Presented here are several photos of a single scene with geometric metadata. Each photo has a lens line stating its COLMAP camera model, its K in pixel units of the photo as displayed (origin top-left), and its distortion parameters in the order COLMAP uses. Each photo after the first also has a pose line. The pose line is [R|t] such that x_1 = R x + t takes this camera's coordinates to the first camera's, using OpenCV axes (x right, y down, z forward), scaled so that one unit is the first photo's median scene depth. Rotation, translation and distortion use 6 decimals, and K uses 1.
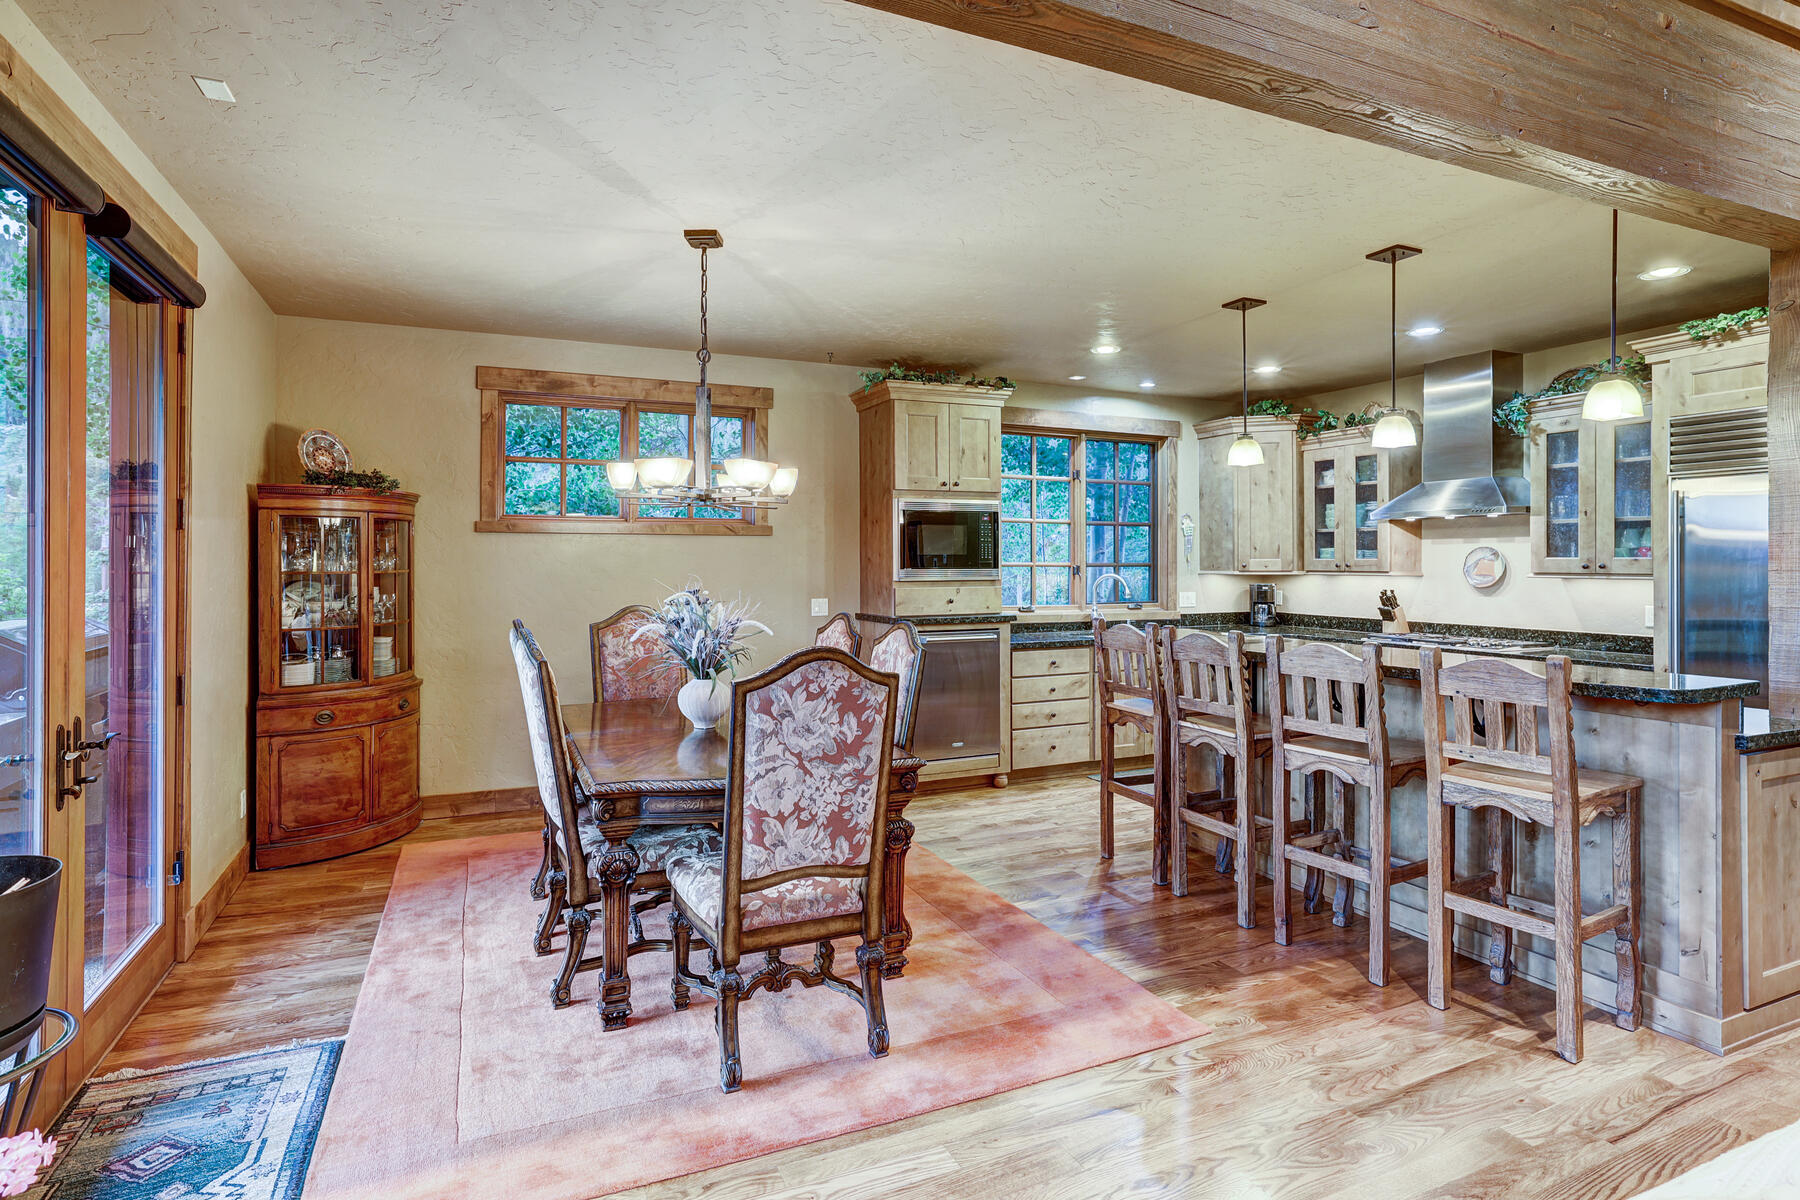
lens RADIAL K [[928.3, 0, 889.1], [0, 928.3, 565.3], [0, 0, 1]] dist [-0.036835, 0.026340]
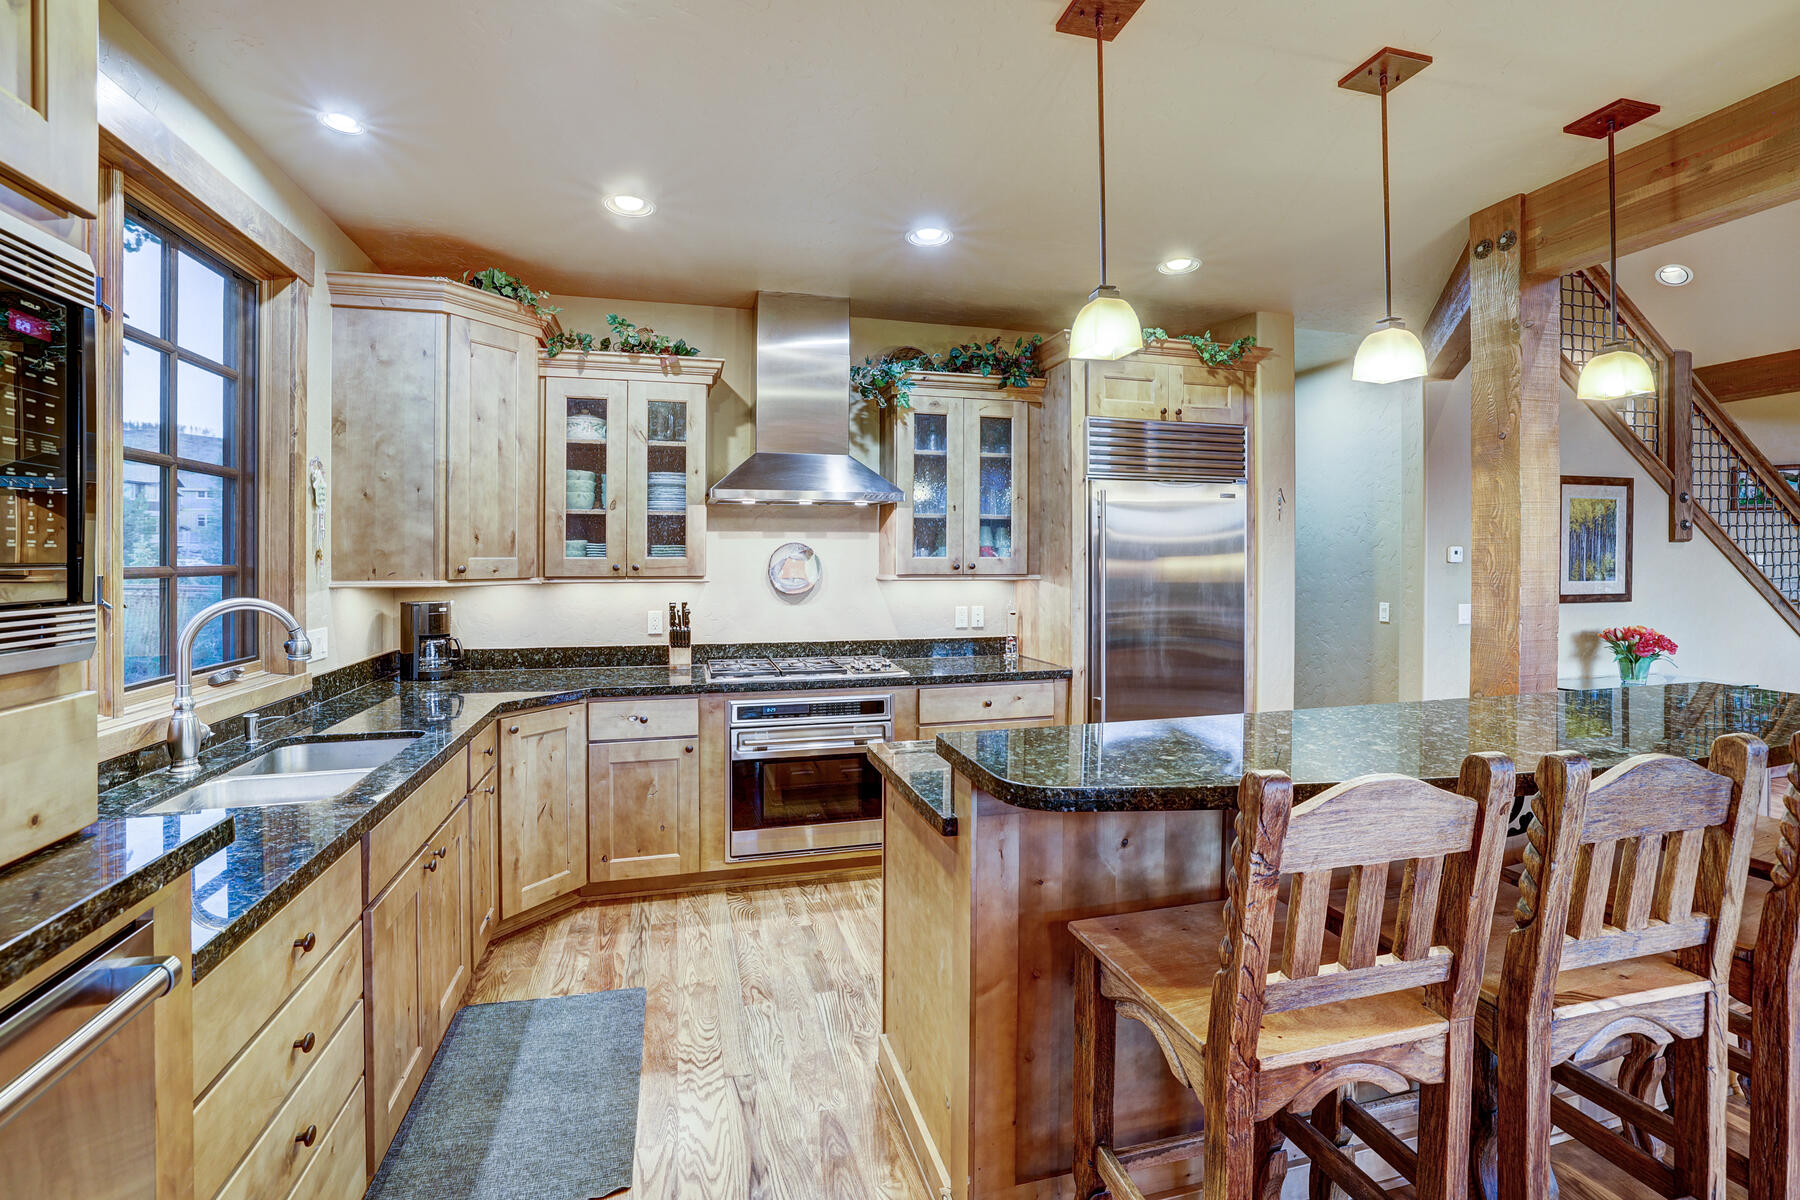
lens RADIAL K [[793.5, 0, 890.2], [0, 793.5, 549.2], [0, 0, 1]] dist [-0.052183, 0.019383]
pose [[0.161952, 0.011946, 0.986726, -0.017667], [0.002418, 0.999919, -0.012502, -0.006209], [-0.986796, 0.004410, 0.161910, 0.845000]]
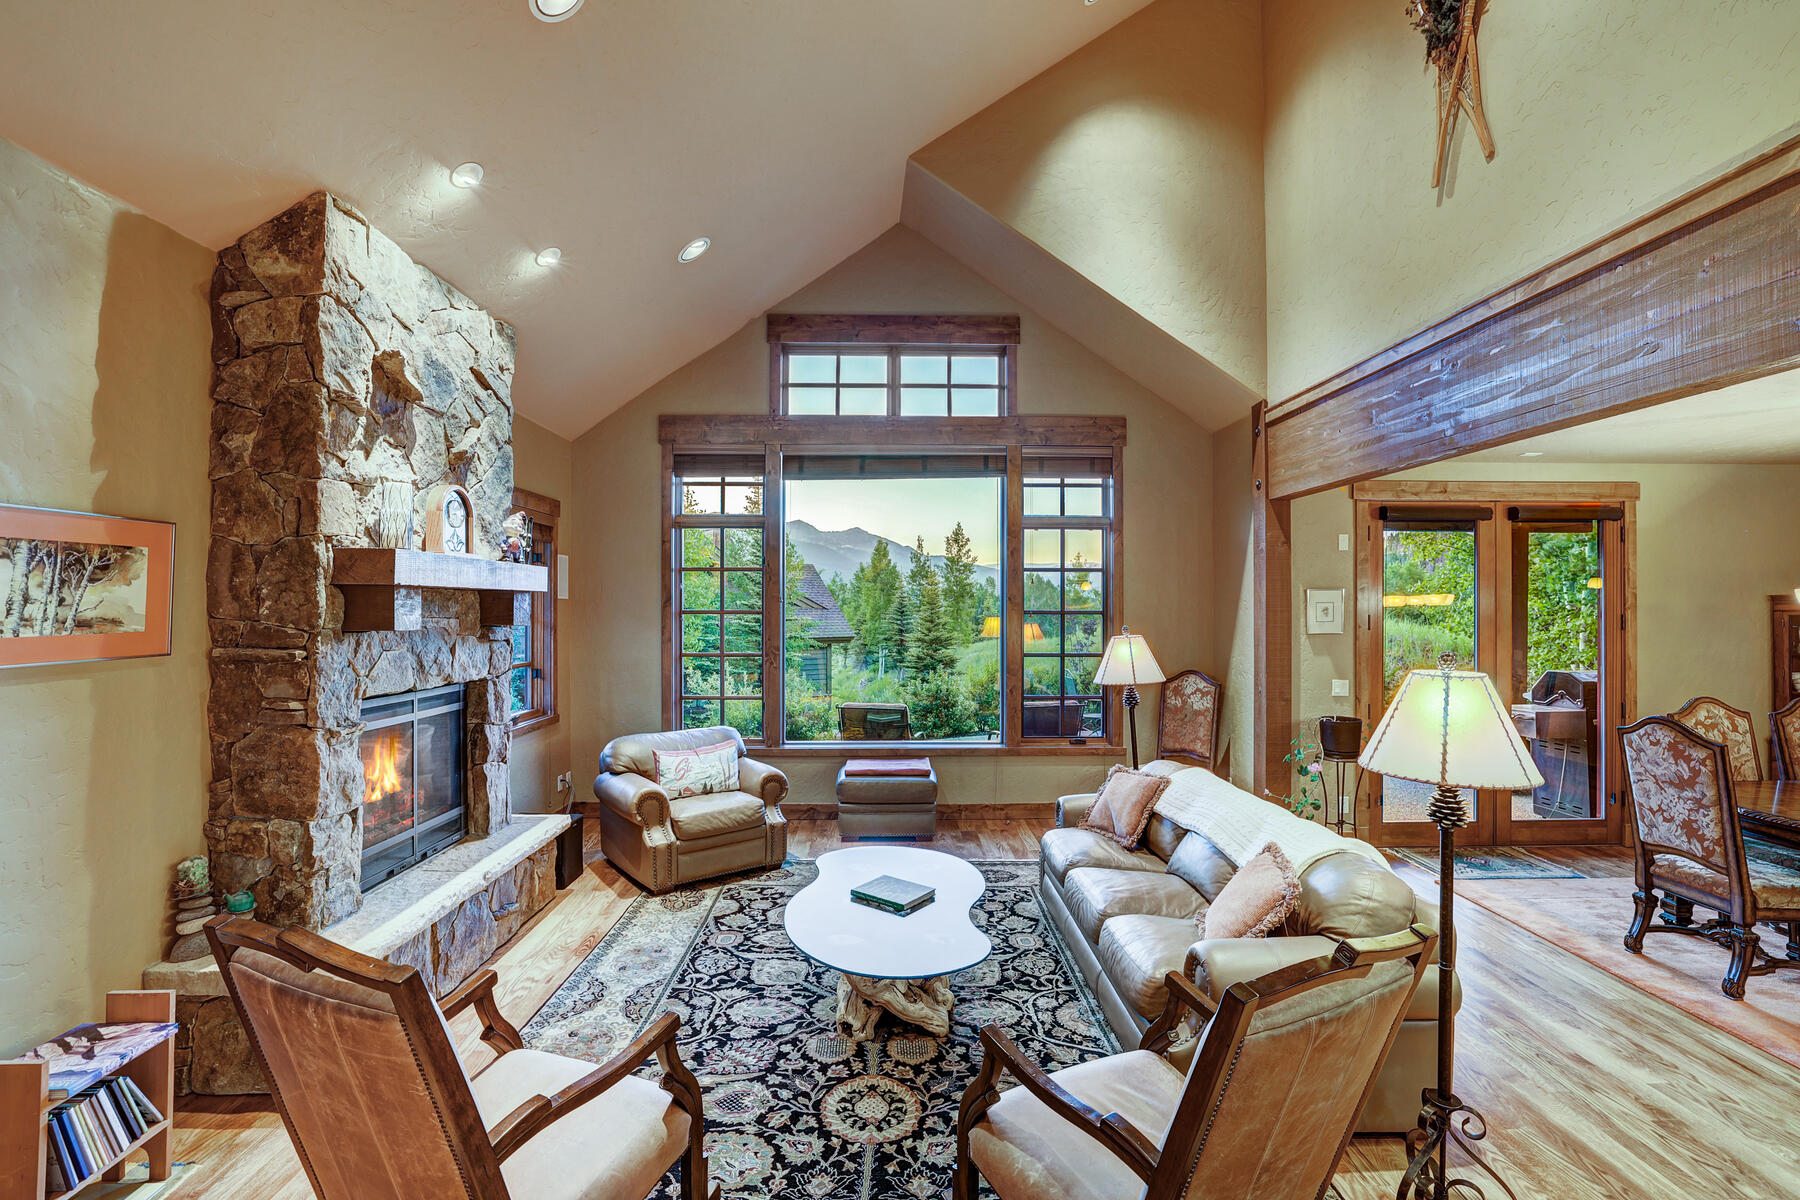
lens RADIAL K [[782.1, 0, 890.5], [0, 782.1, 598.0], [0, 0, 1]] dist [-0.046059, 0.018088]
pose [[-0.403791, -0.008564, -0.914811, 0.802926], [-0.003412, 0.999963, -0.007855, -0.051759], [0.914845, -0.000051, -0.403805, 0.115120]]
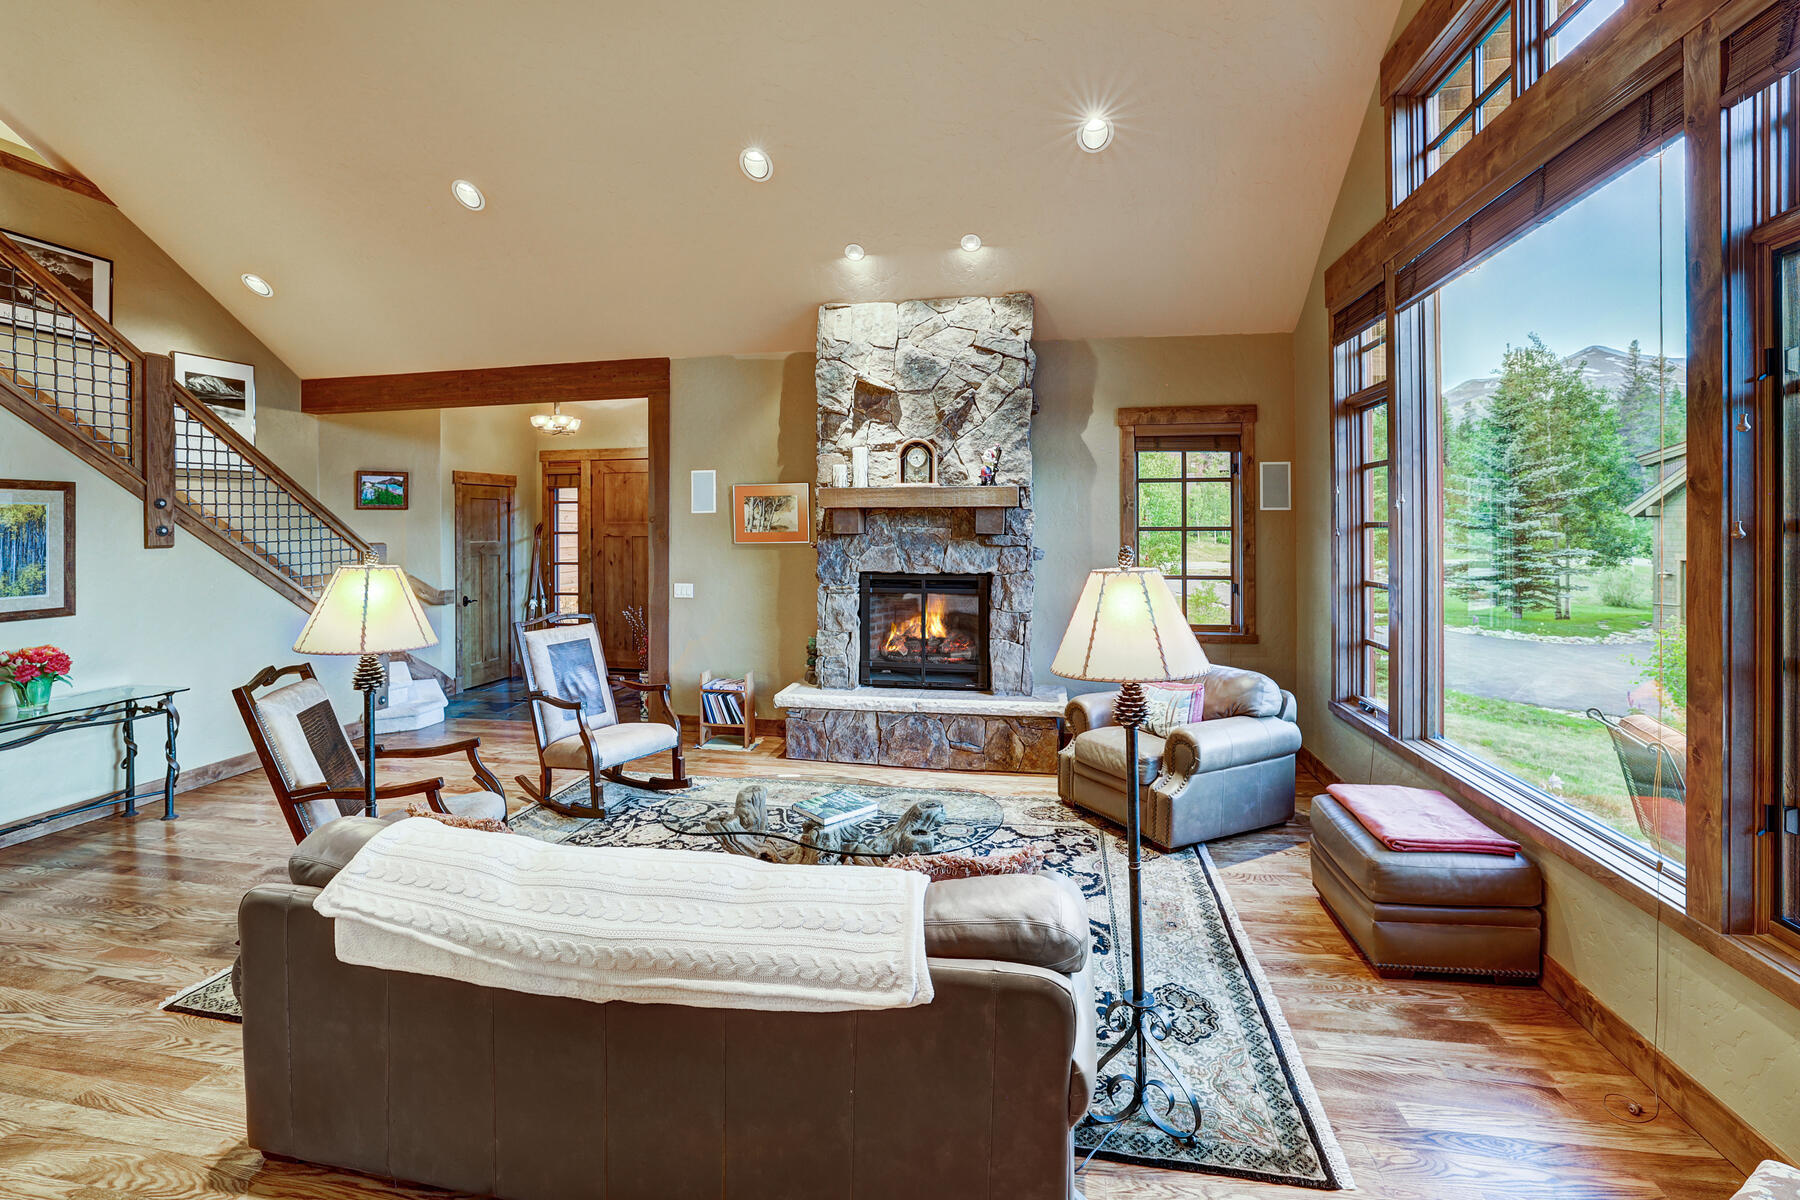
lens RADIAL K [[797.2, 0, 895.6], [0, 797.2, 523.9], [0, 0, 1]] dist [-0.046634, 0.021369]
pose [[-0.818857, 0.007059, 0.573954, -0.184100], [0.007738, 0.999969, -0.001259, -0.042083], [-0.573945, 0.003410, -0.818887, 0.351834]]
